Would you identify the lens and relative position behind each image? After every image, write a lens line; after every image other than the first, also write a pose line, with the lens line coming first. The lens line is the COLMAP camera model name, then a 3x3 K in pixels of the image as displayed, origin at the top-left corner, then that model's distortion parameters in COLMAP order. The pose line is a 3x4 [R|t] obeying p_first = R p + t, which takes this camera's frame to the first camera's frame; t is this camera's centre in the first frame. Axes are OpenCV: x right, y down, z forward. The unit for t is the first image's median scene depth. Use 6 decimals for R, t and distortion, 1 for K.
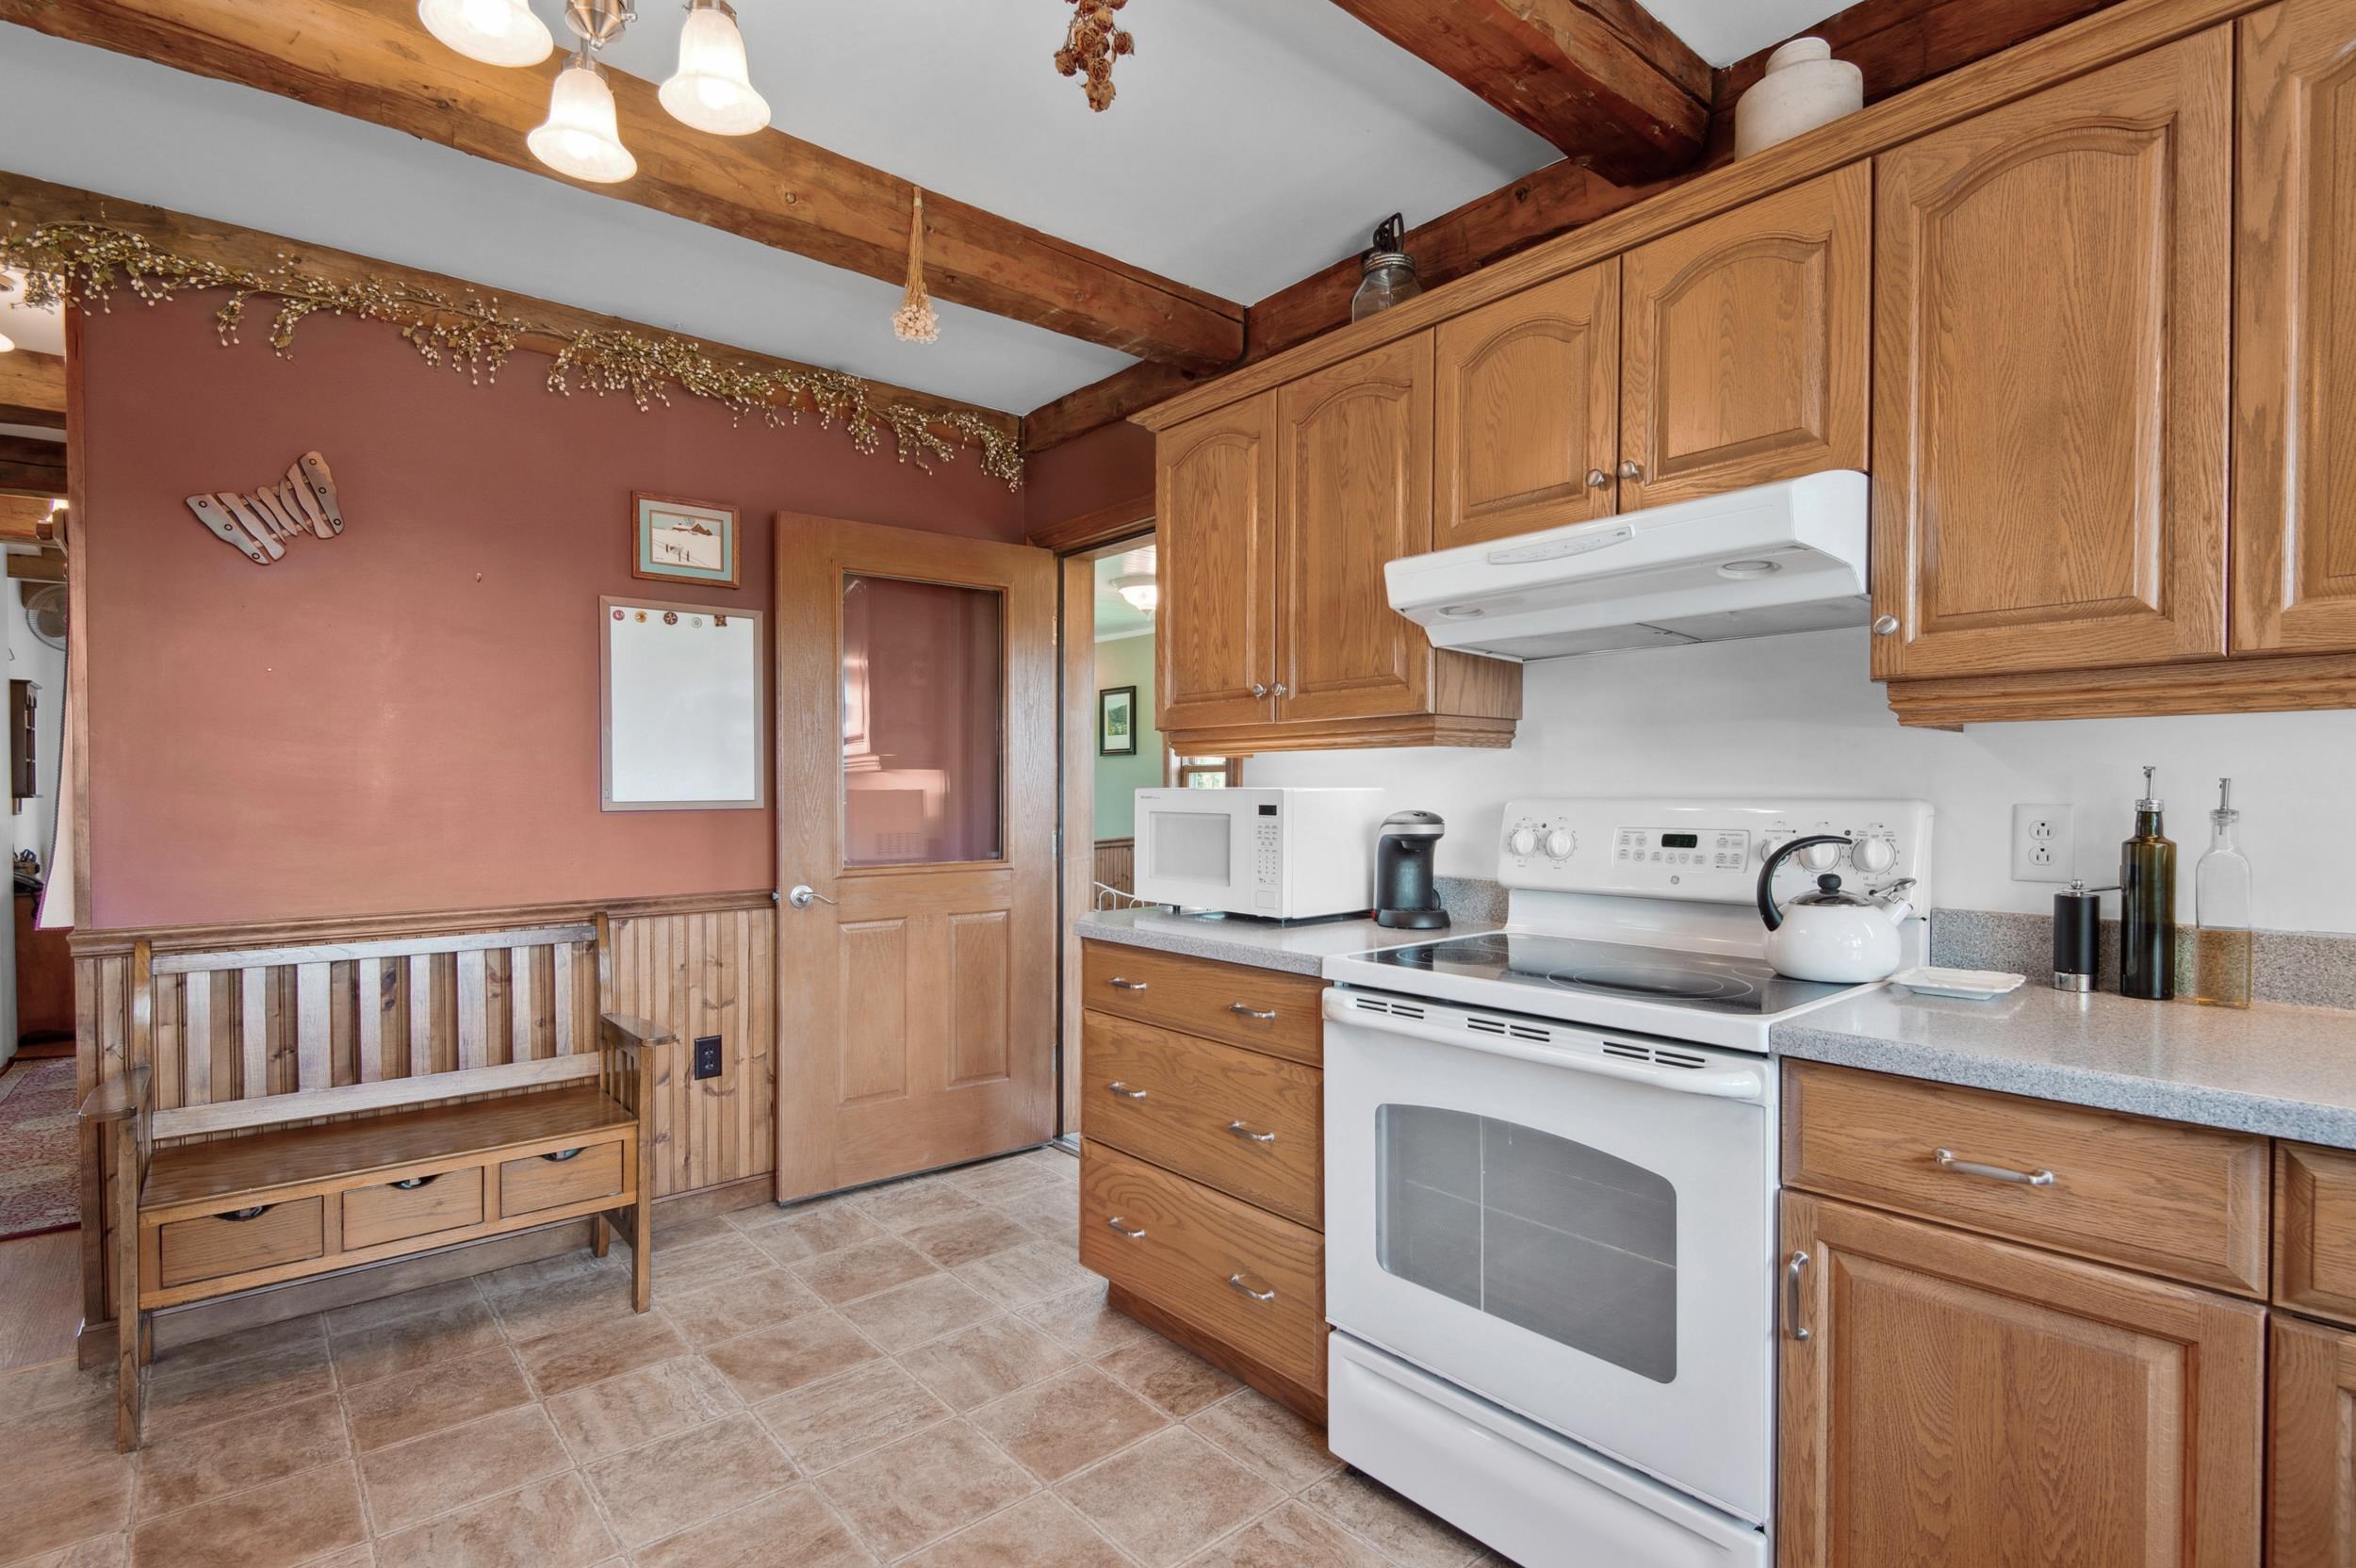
lens RADIAL K [[1125.3, 0, 1175.0], [0, 1125.3, 793.6], [0, 0, 1]] dist [0.003793, -0.002390]
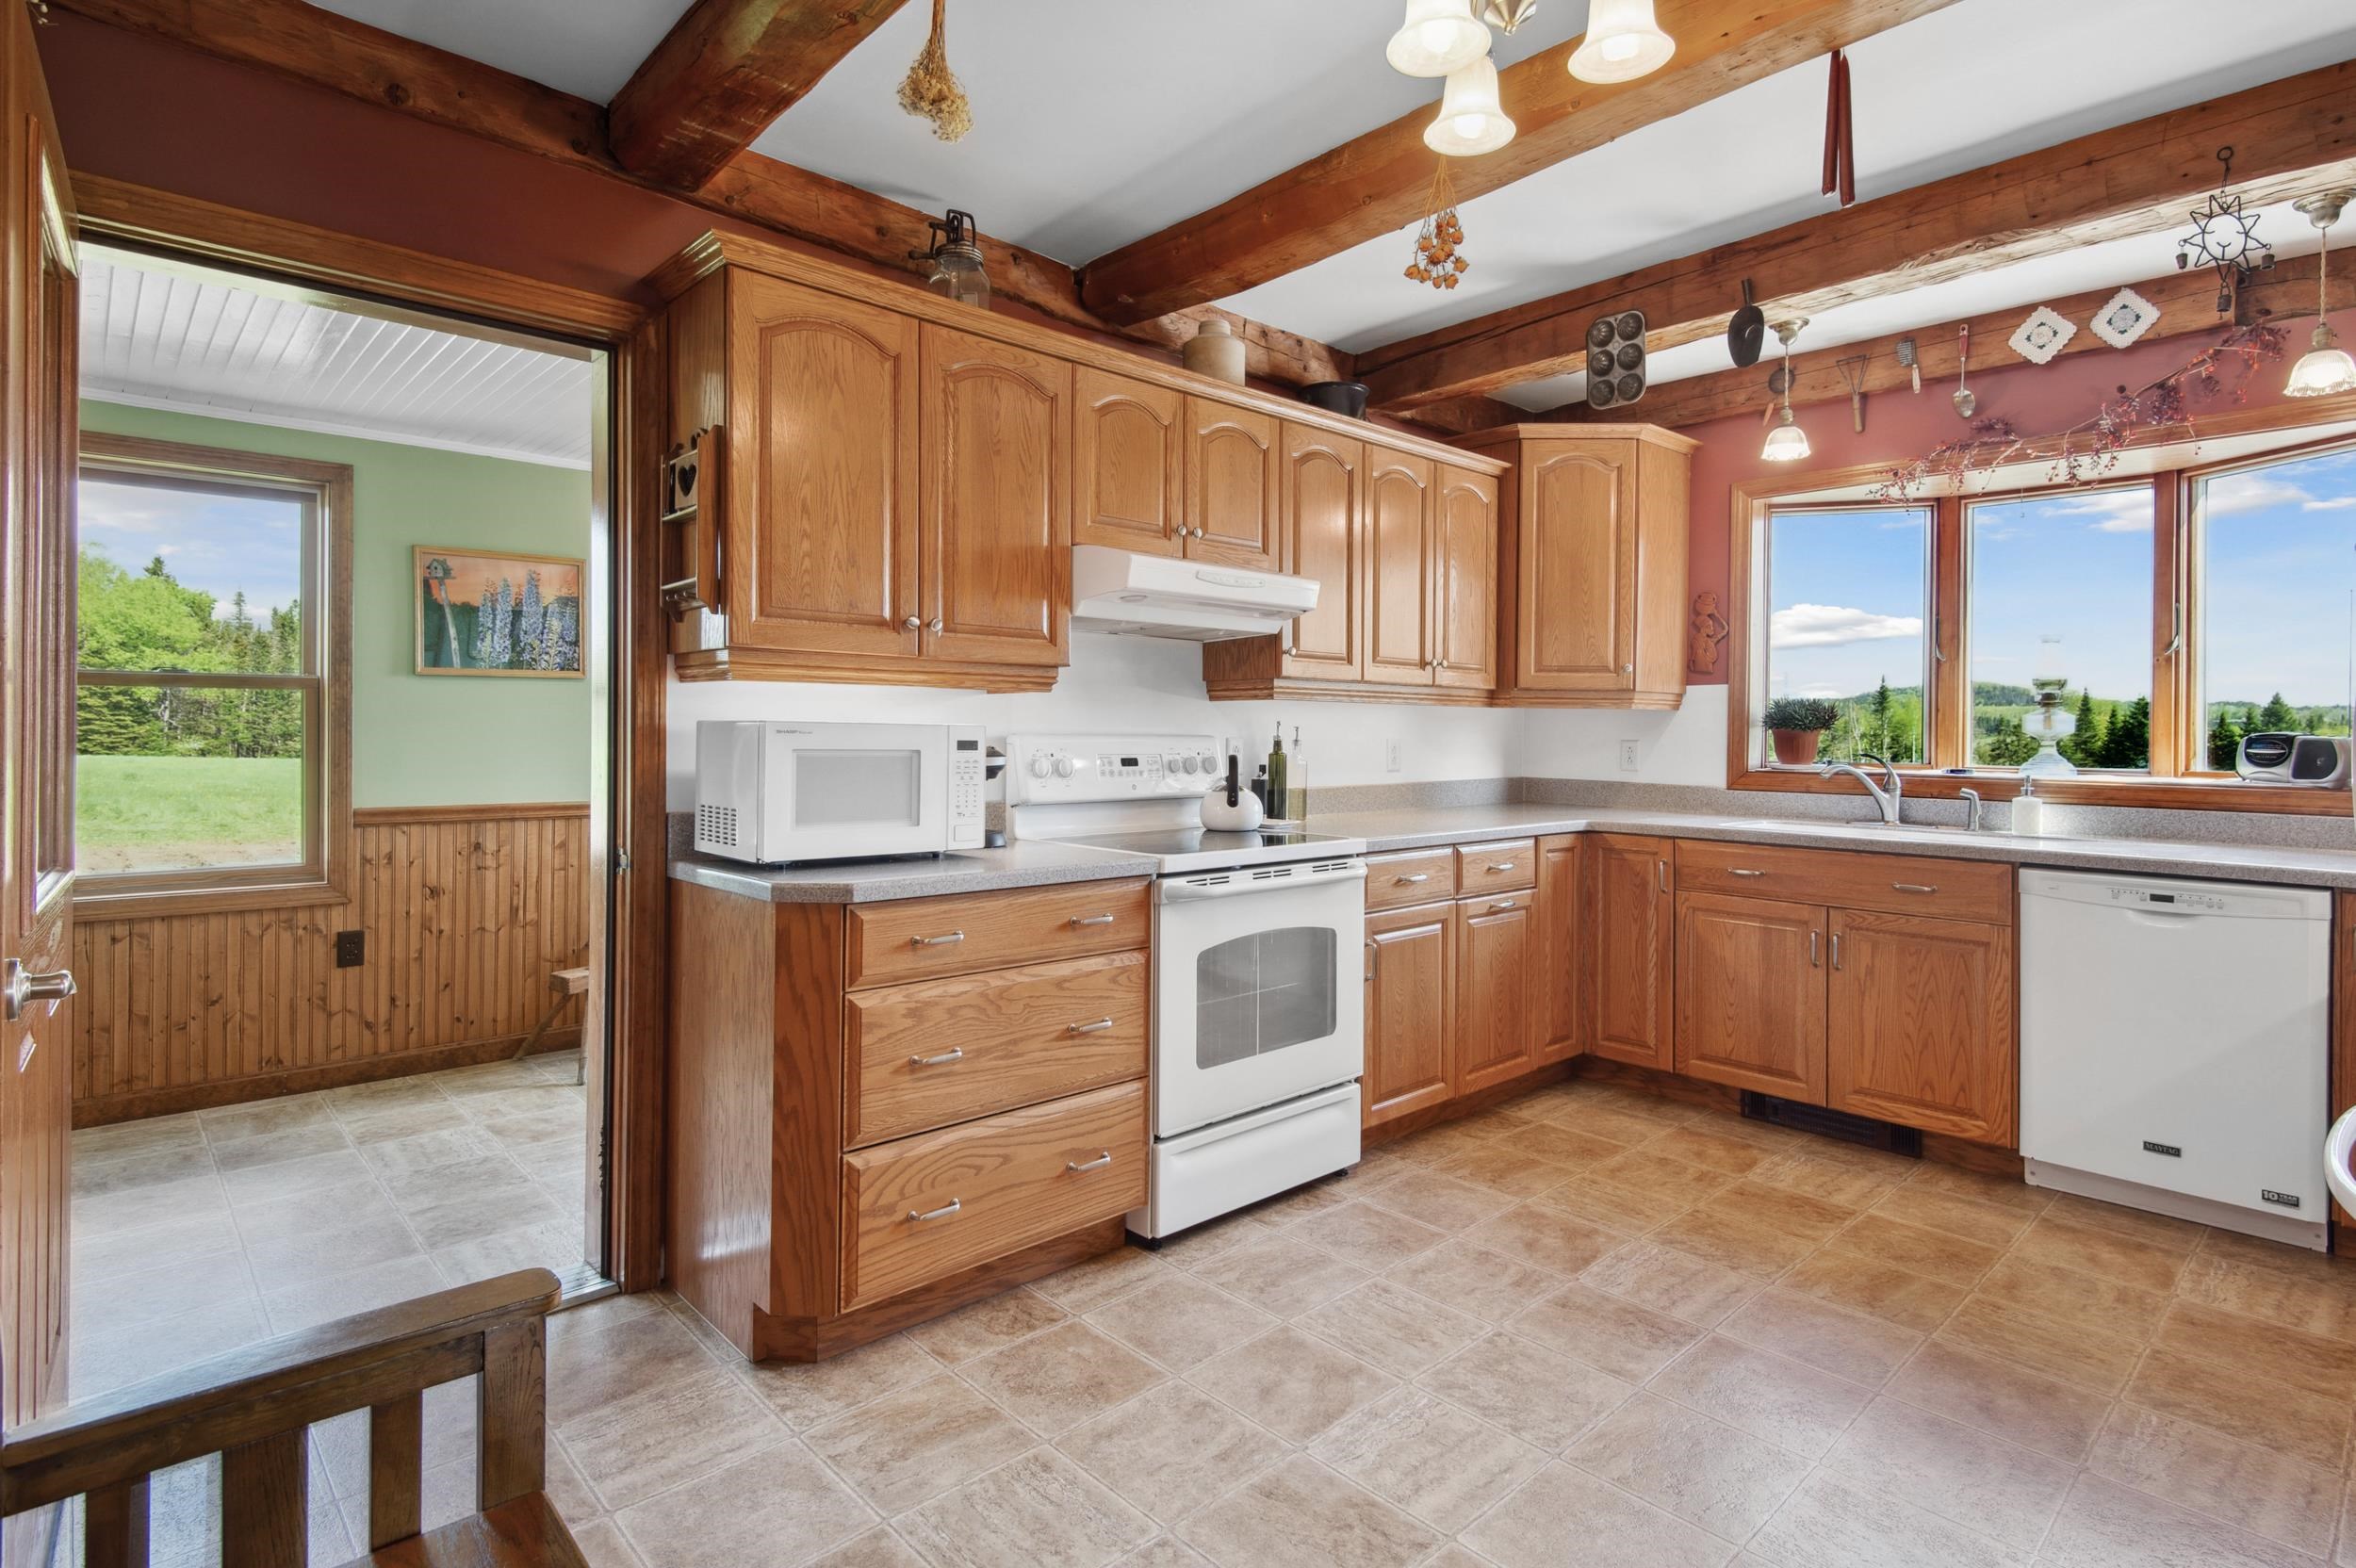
lens RADIAL K [[1196.5, 0, 1193.2], [0, 1196.5, 735.6], [0, 0, 1]] dist [-0.012121, 0.001461]
pose [[-0.059462, 0.003066, 0.998226, -1.192412], [-0.002127, 0.999993, -0.003198, 0.010839], [-0.998228, -0.002313, -0.059455, 1.007544]]
